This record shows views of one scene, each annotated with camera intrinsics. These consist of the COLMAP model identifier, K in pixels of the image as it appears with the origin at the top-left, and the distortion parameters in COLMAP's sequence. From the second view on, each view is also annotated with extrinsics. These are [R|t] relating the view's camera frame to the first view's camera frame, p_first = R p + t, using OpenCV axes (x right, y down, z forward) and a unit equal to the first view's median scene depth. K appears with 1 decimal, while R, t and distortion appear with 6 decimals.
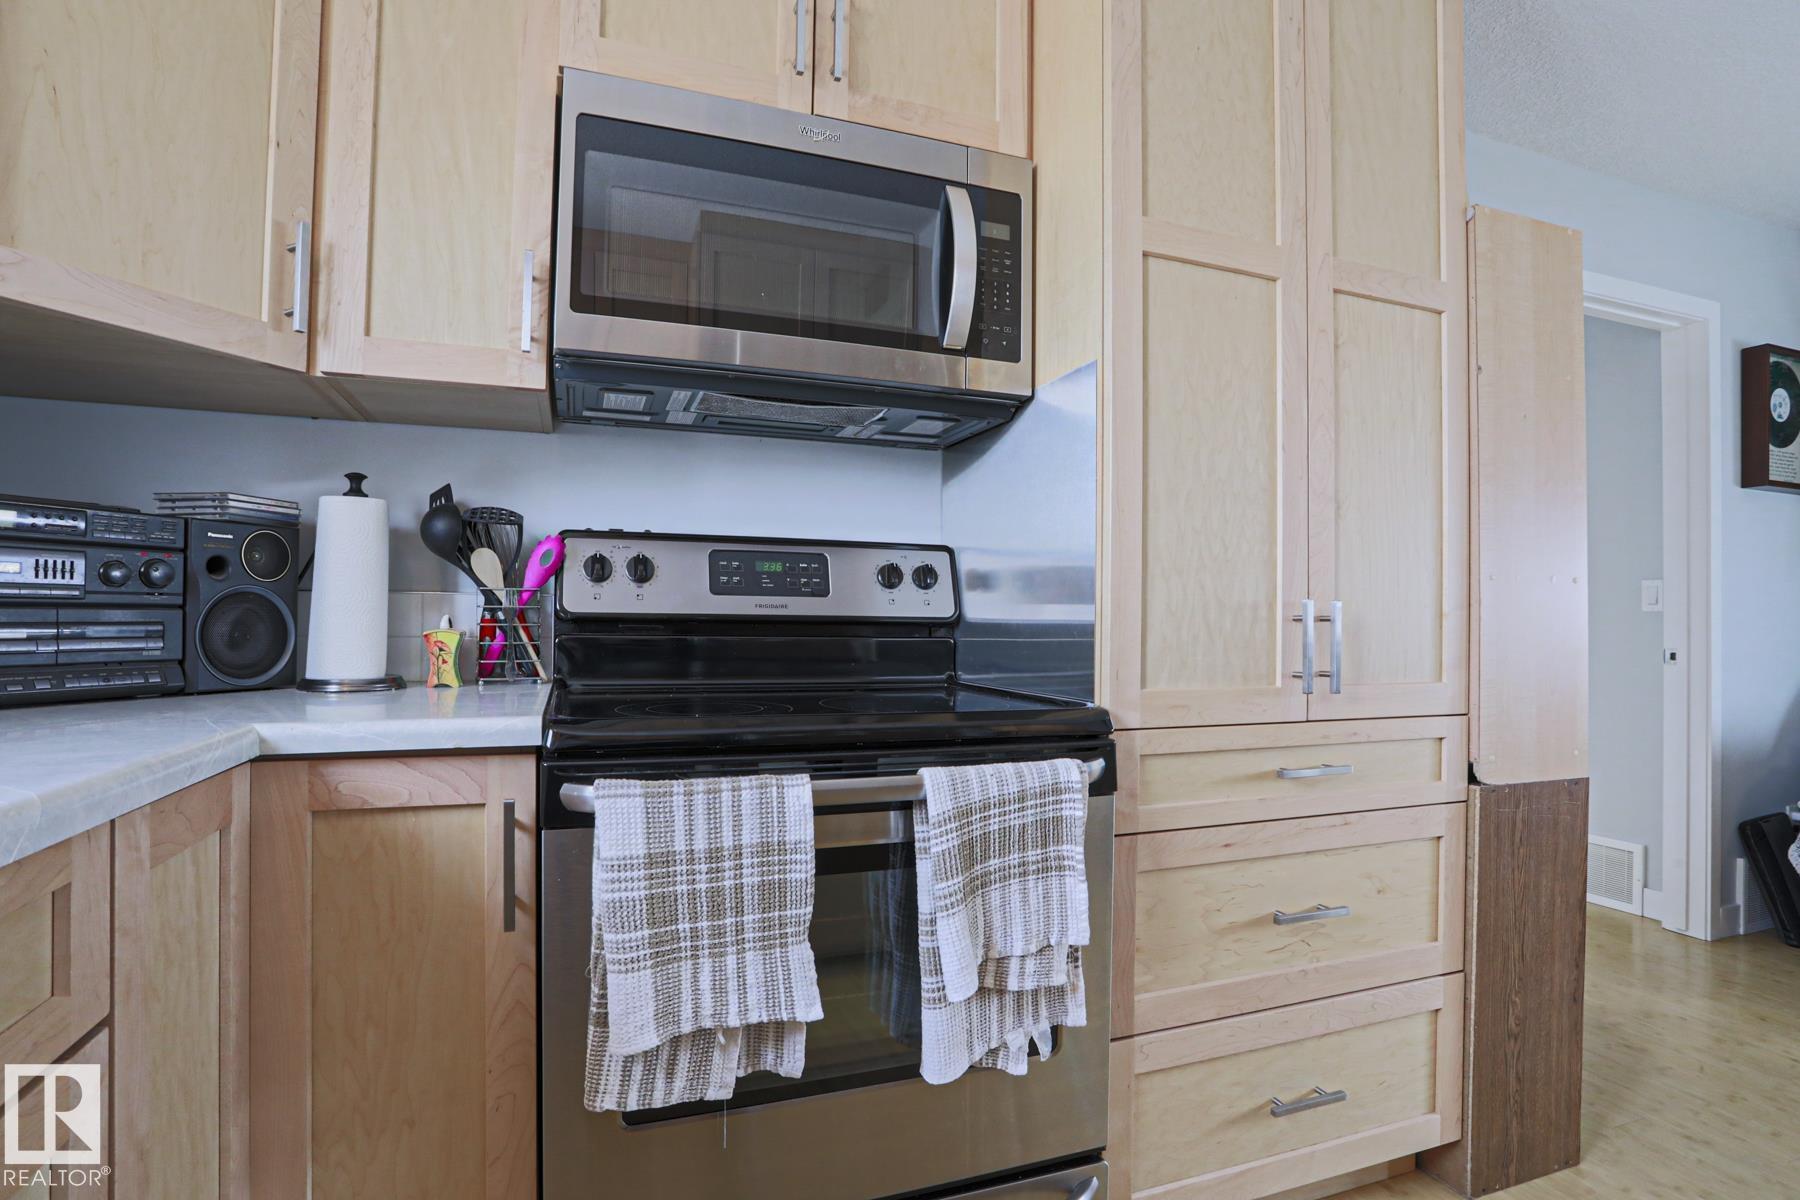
lens RADIAL K [[887.4, 0, 904.9], [0, 887.4, 614.9], [0, 0, 1]] dist [-0.053735, 0.013927]
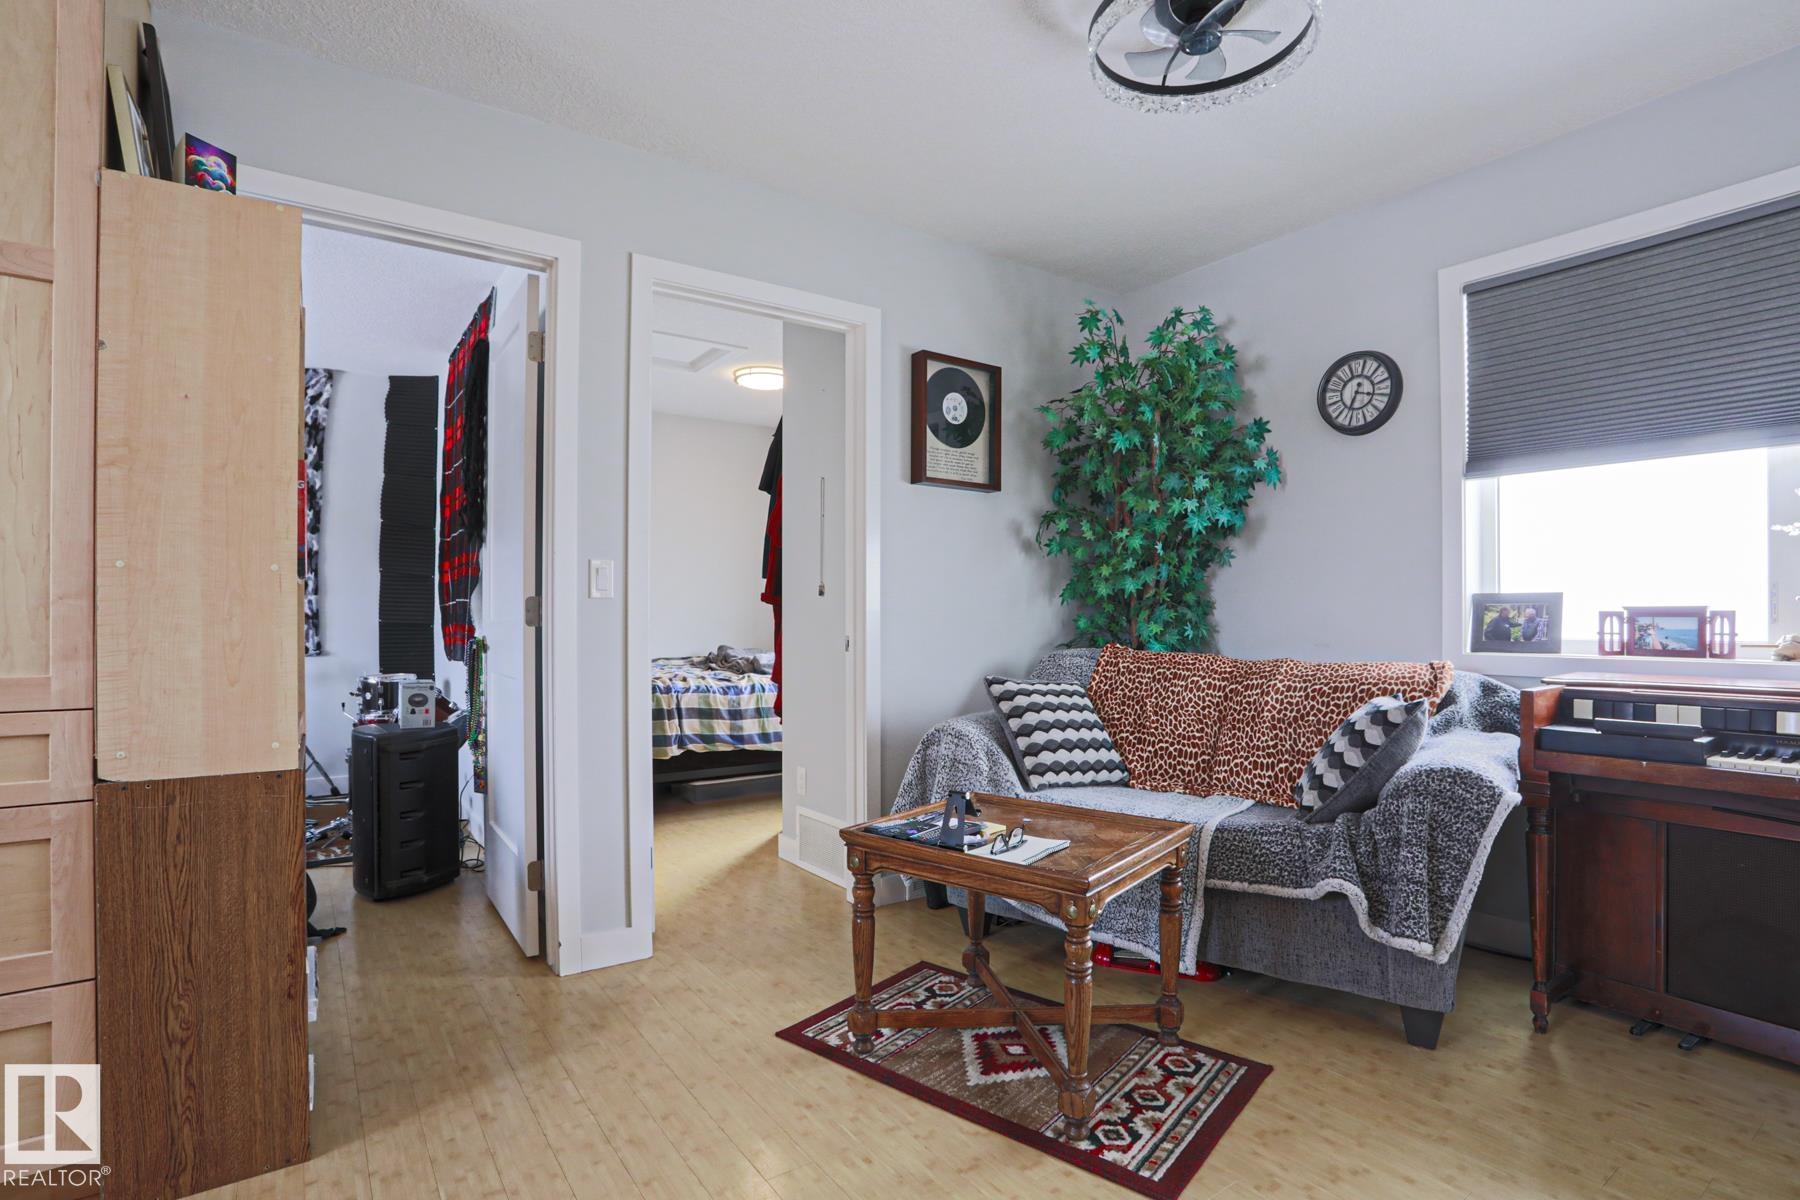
lens RADIAL K [[887.4, 0, 912.2], [0, 887.4, 619.8], [0, 0, 1]] dist [-0.053735, 0.013927]
pose [[0.963729, -0.009470, 0.266716, 0.698601], [0.005856, 0.999880, 0.014343, 0.005112], [-0.266819, -0.012261, 0.963669, -0.075698]]
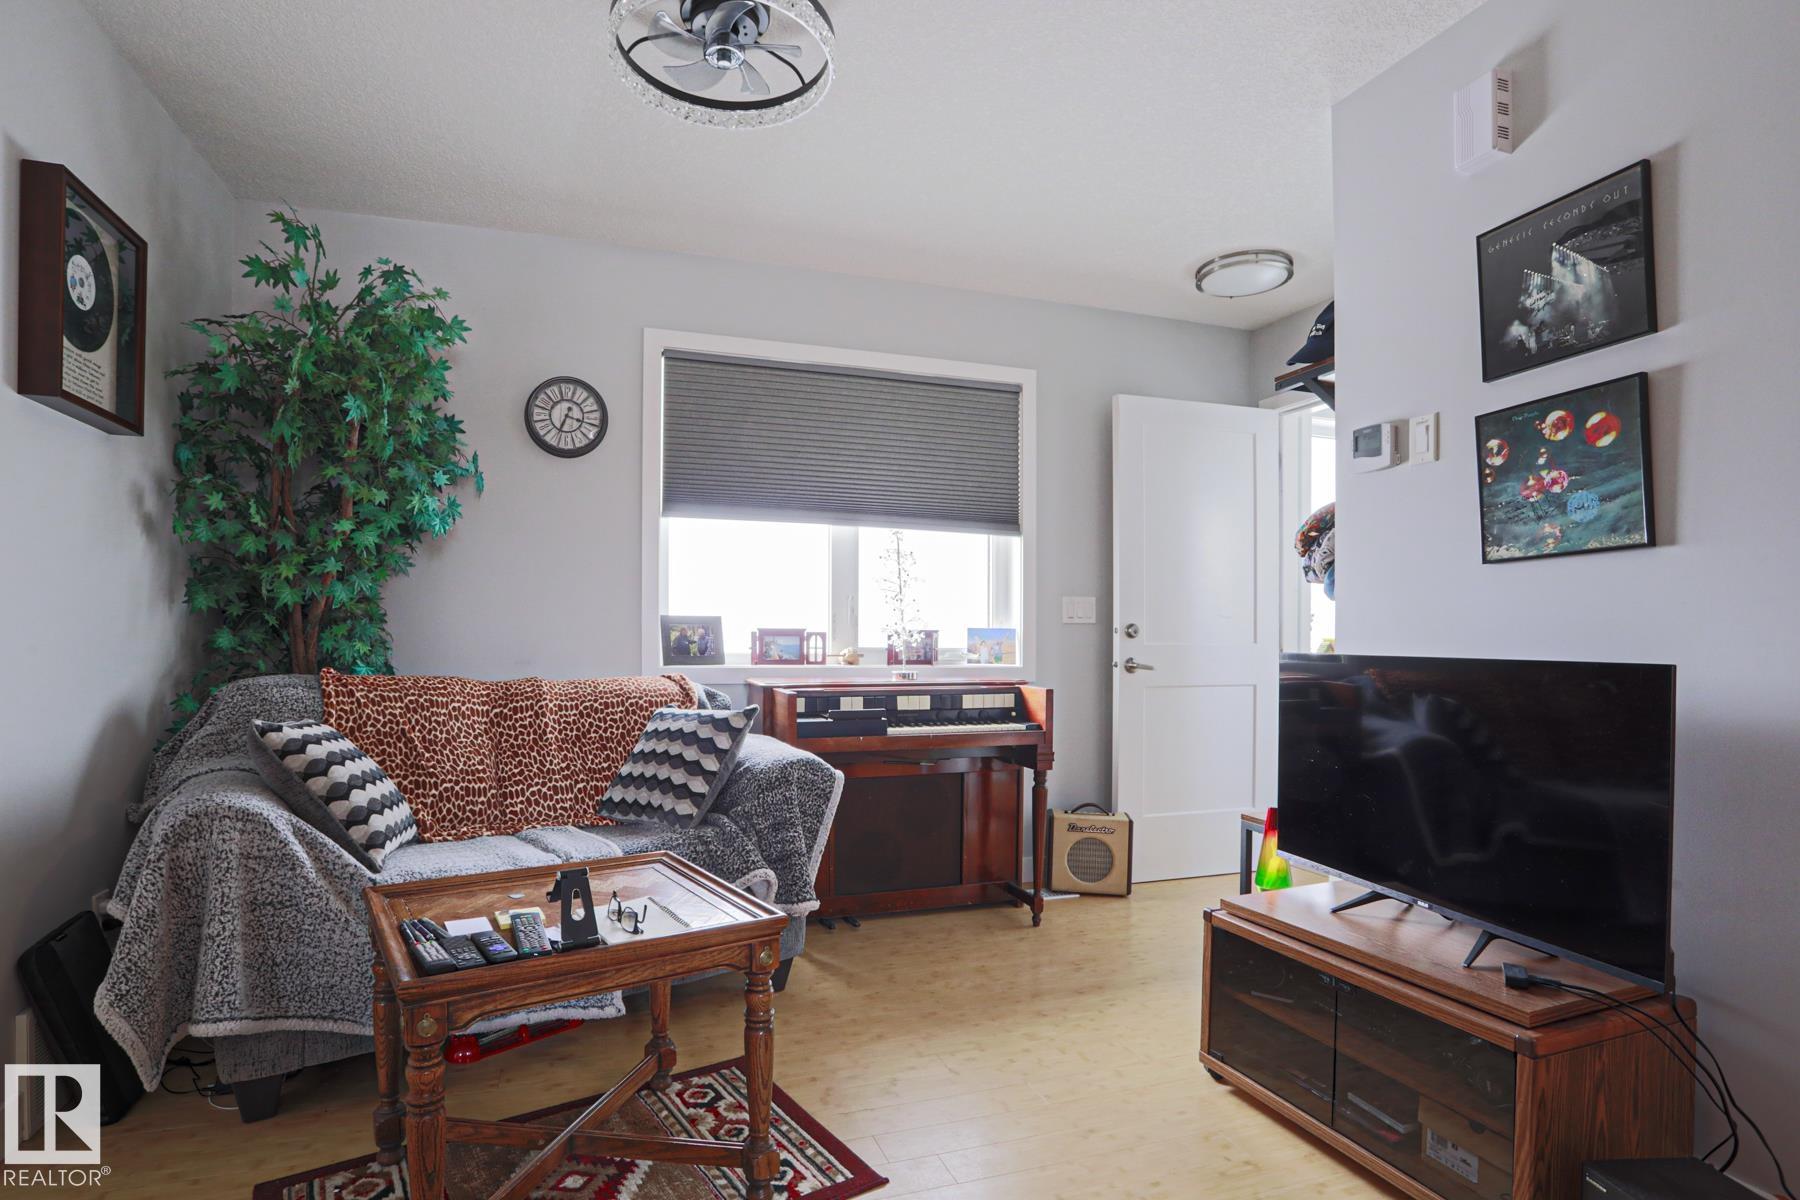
lens RADIAL K [[887.4, 0, 849.7], [0, 887.4, 649.1], [0, 0, 1]] dist [-0.053735, 0.013927]
pose [[0.045800, -0.022391, 0.998700, 0.418425], [-0.016765, 0.999591, 0.023180, 0.006859], [-0.998810, -0.017805, 0.045405, 0.396250]]
